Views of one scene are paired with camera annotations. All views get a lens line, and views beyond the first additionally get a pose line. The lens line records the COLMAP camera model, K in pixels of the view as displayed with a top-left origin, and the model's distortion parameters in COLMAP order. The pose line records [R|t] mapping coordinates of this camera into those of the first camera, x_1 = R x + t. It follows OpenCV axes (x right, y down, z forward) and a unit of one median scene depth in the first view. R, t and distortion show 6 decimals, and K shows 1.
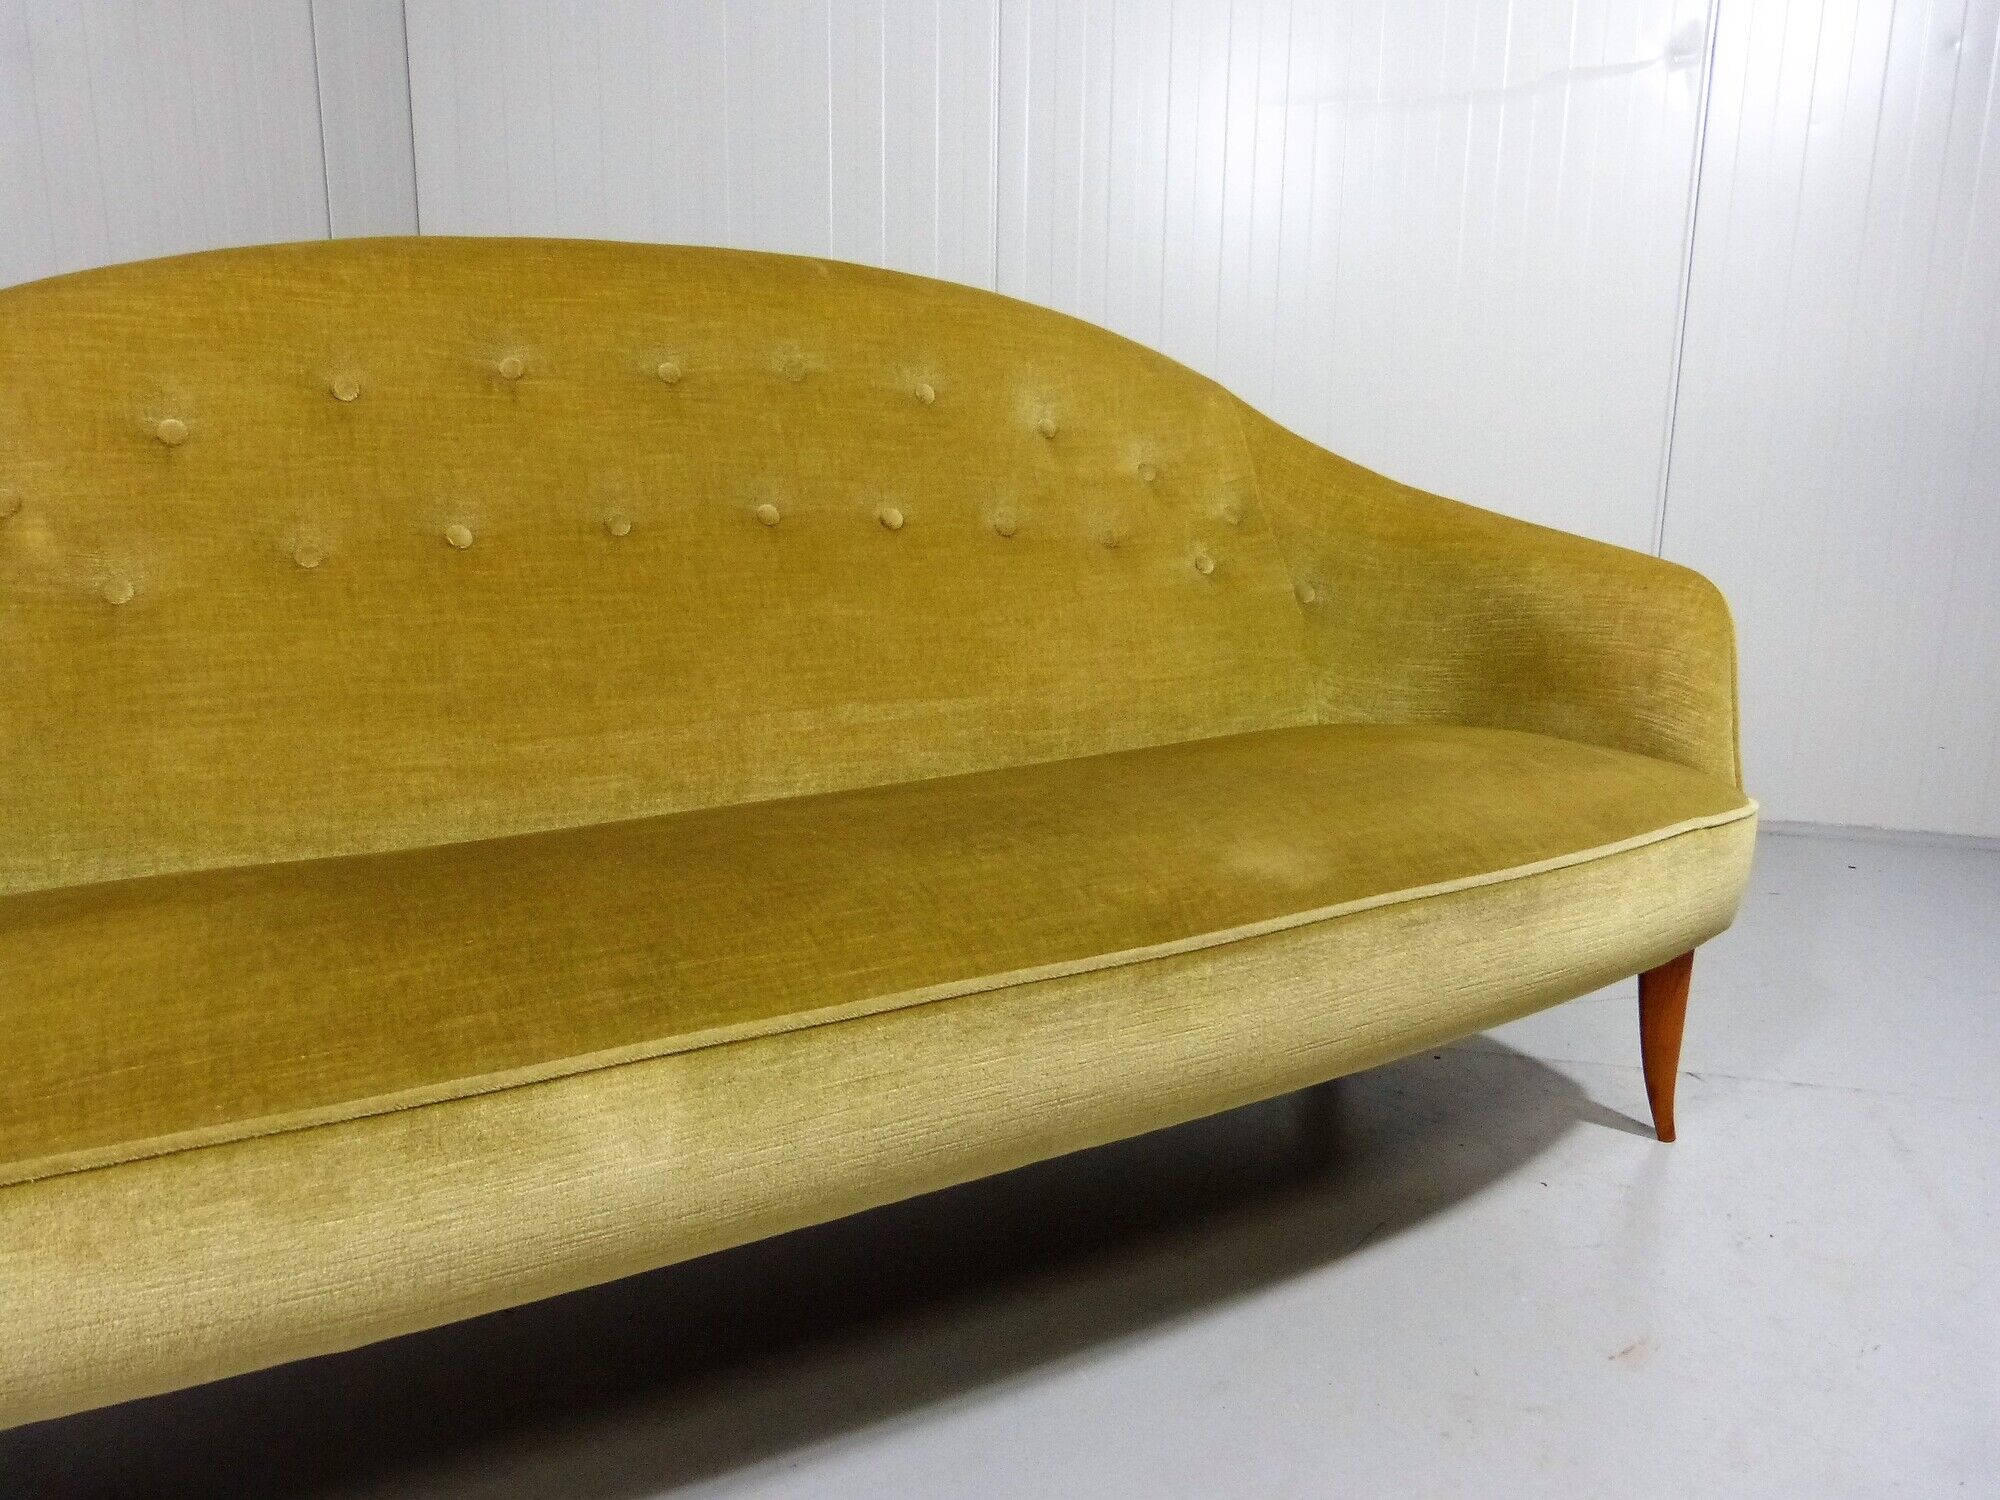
lens RADIAL K [[1498.7, 0, 983.9], [0, 1498.7, 751.0], [0, 0, 1]] dist [-0.019567, 0.004262]
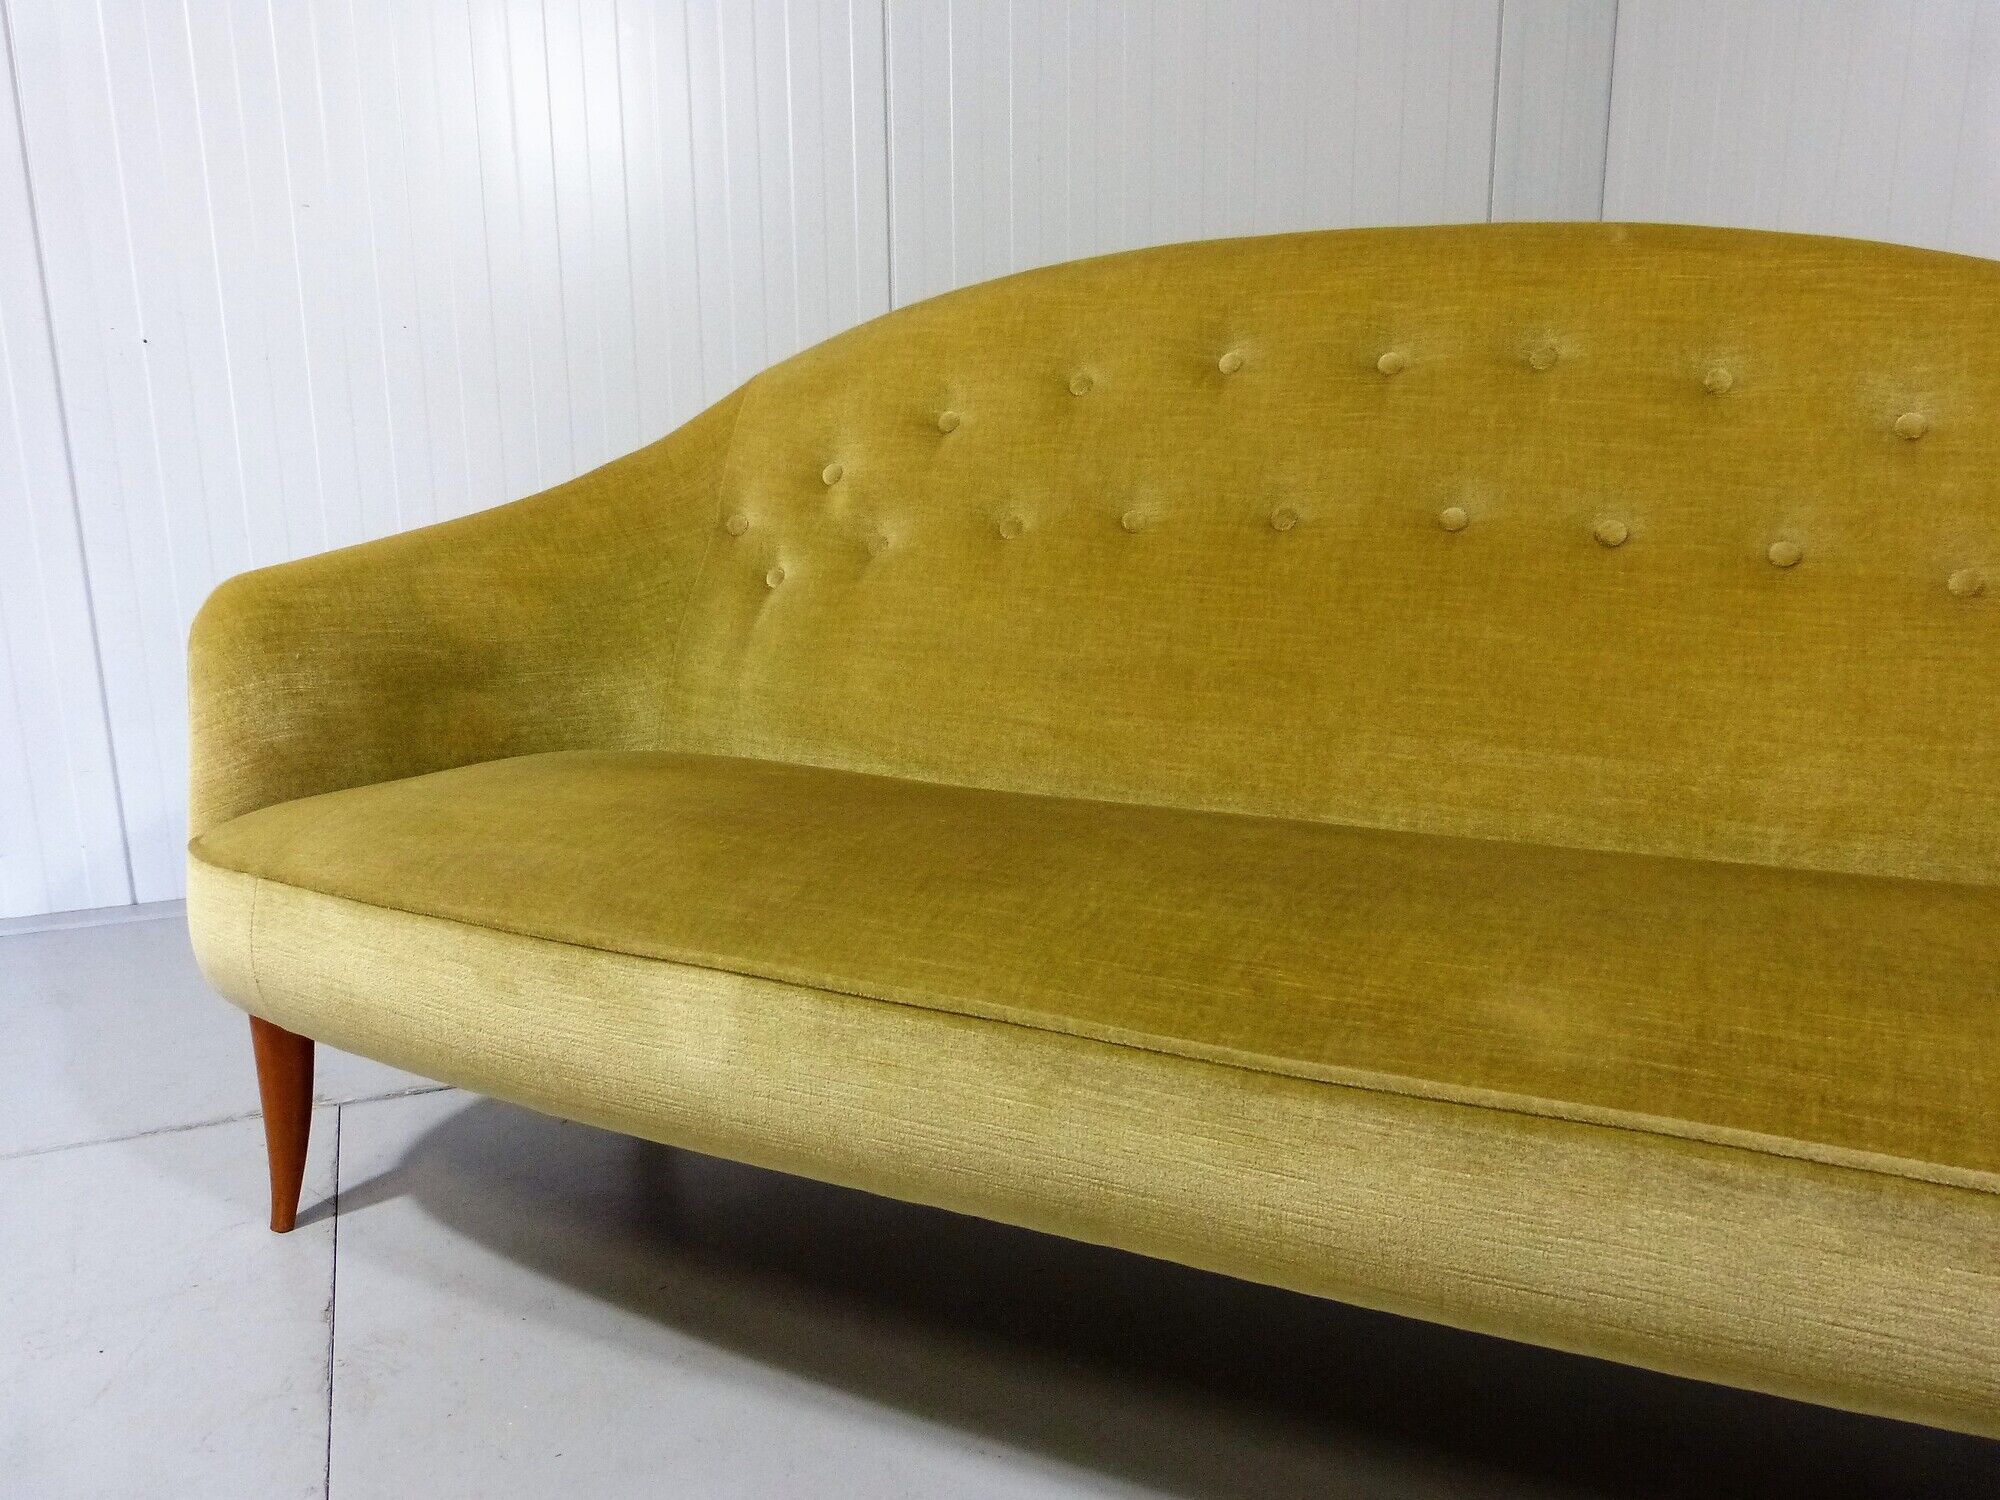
lens RADIAL K [[1490.9, 0, 1000.0], [0, 1490.9, 750.0], [0, 0, 1]] dist [-0.022130, 0.003145]
pose [[0.598287, 0.170833, -0.782860, 0.454187], [-0.175785, 0.981191, 0.079772, -0.050276], [0.781763, 0.089889, 0.617063, 0.277693]]
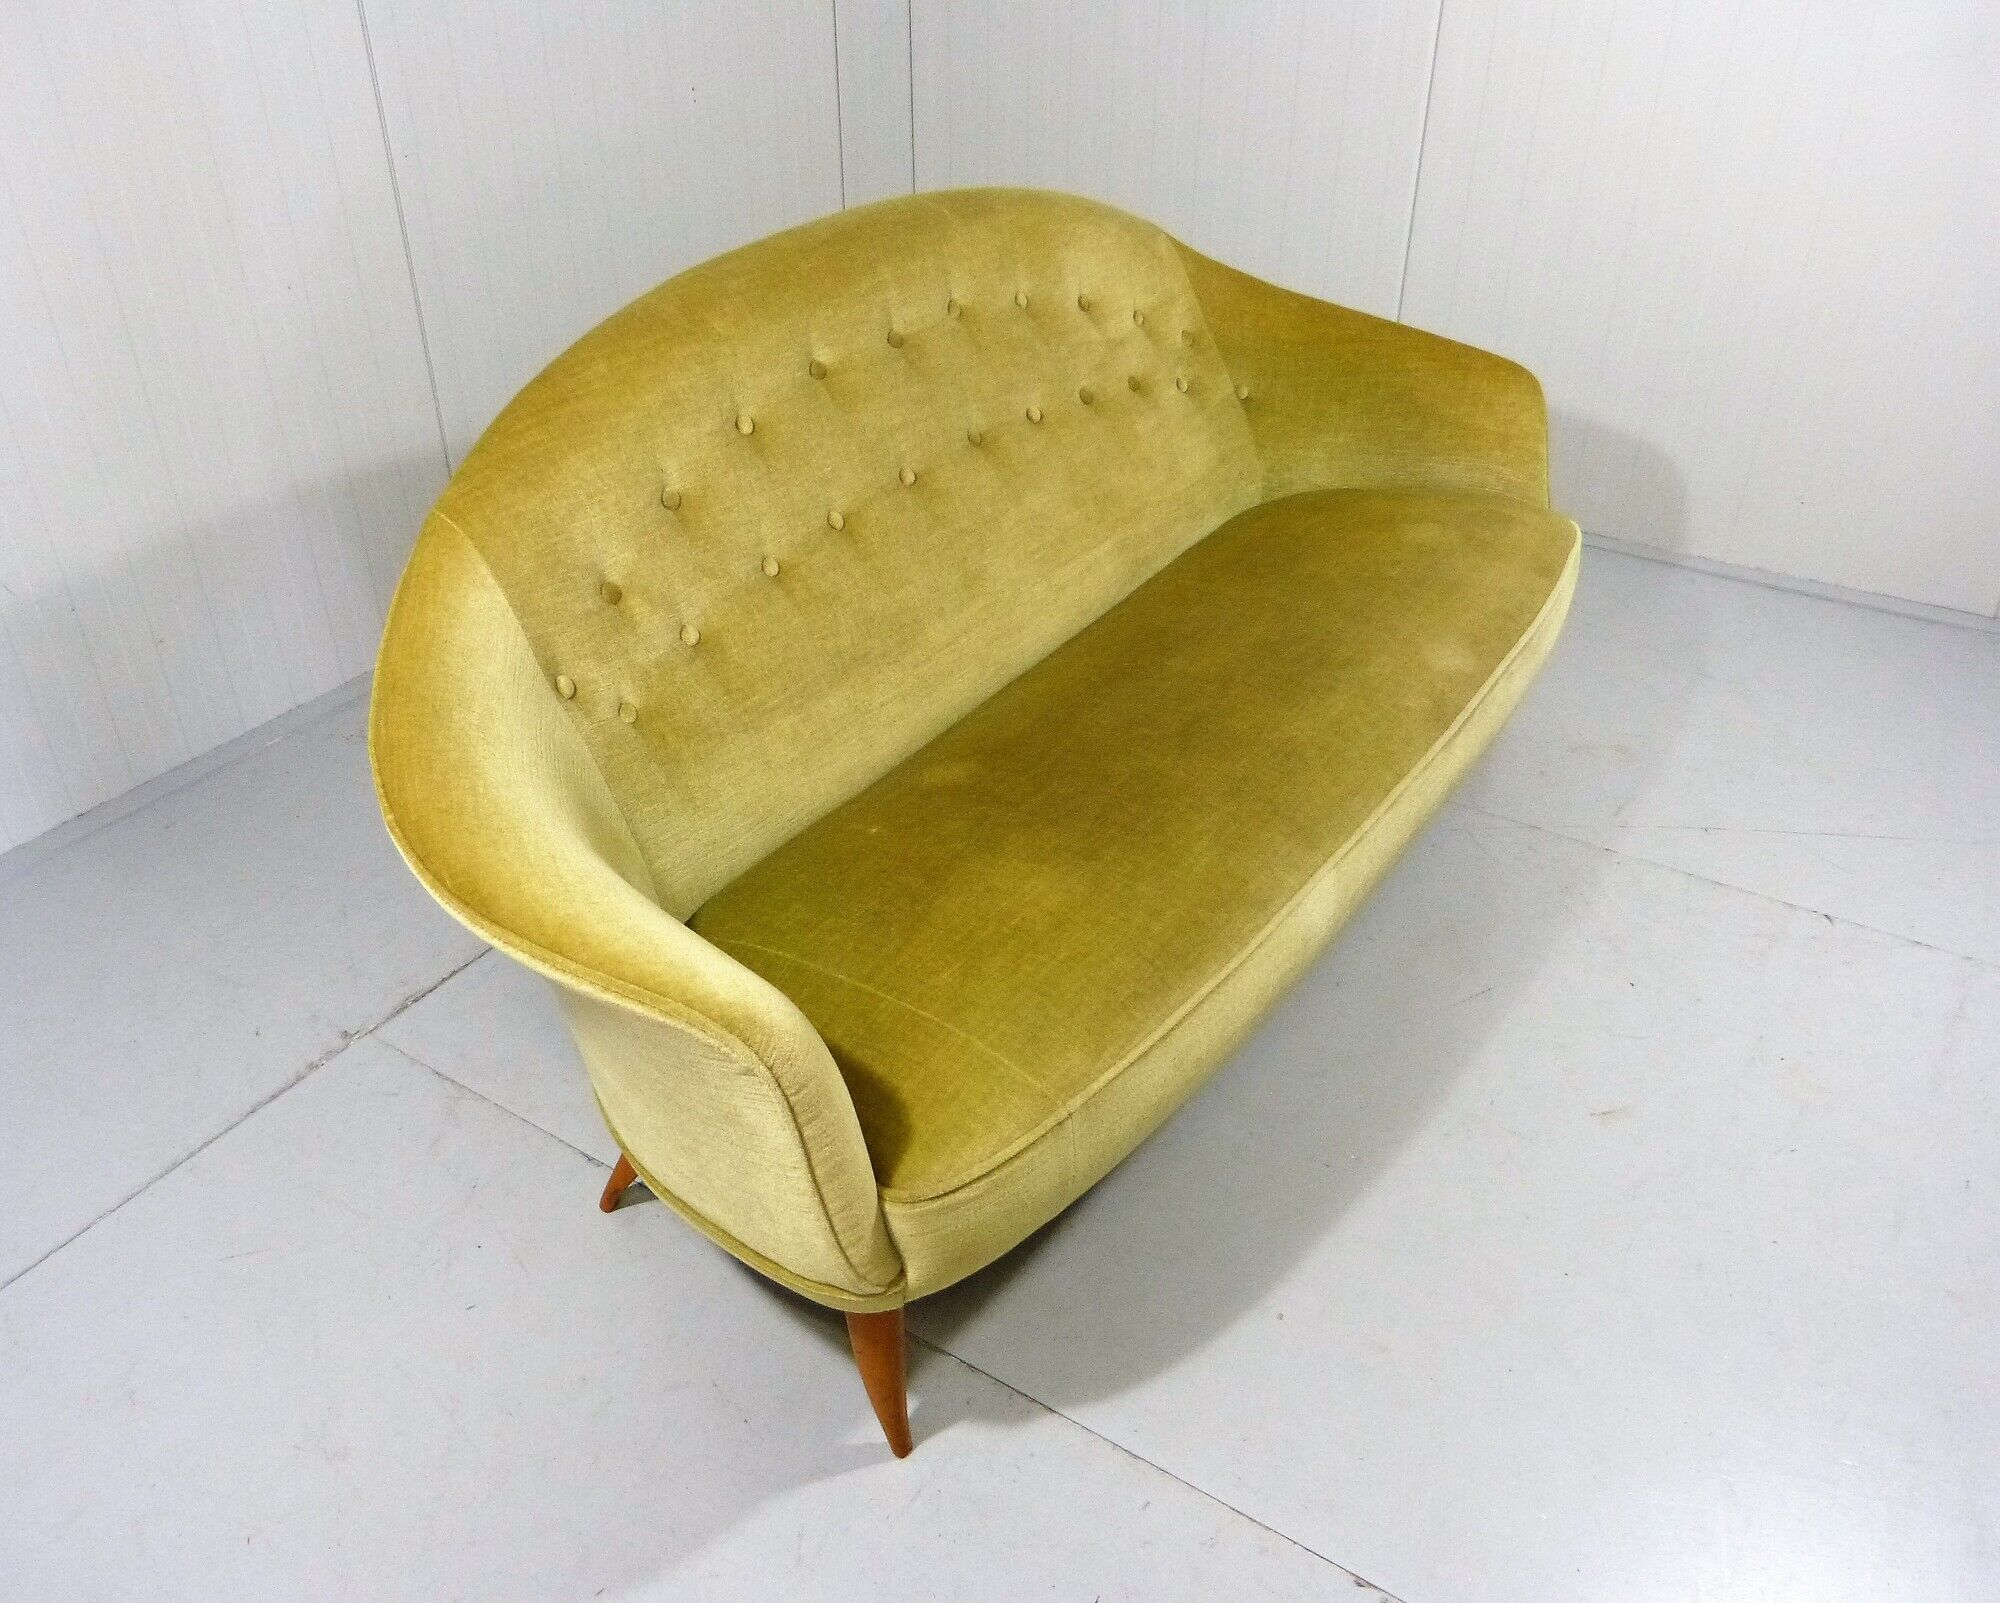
lens RADIAL K [[1582.8, 0, 932.6], [0, 1582.8, 805.1], [0, 0, 1]] dist [-0.014981, -0.006550]
pose [[0.905109, -0.247328, 0.345842, -0.807197], [0.115126, 0.925578, 0.360627, -0.394991], [-0.409297, -0.286591, 0.866223, -0.301854]]
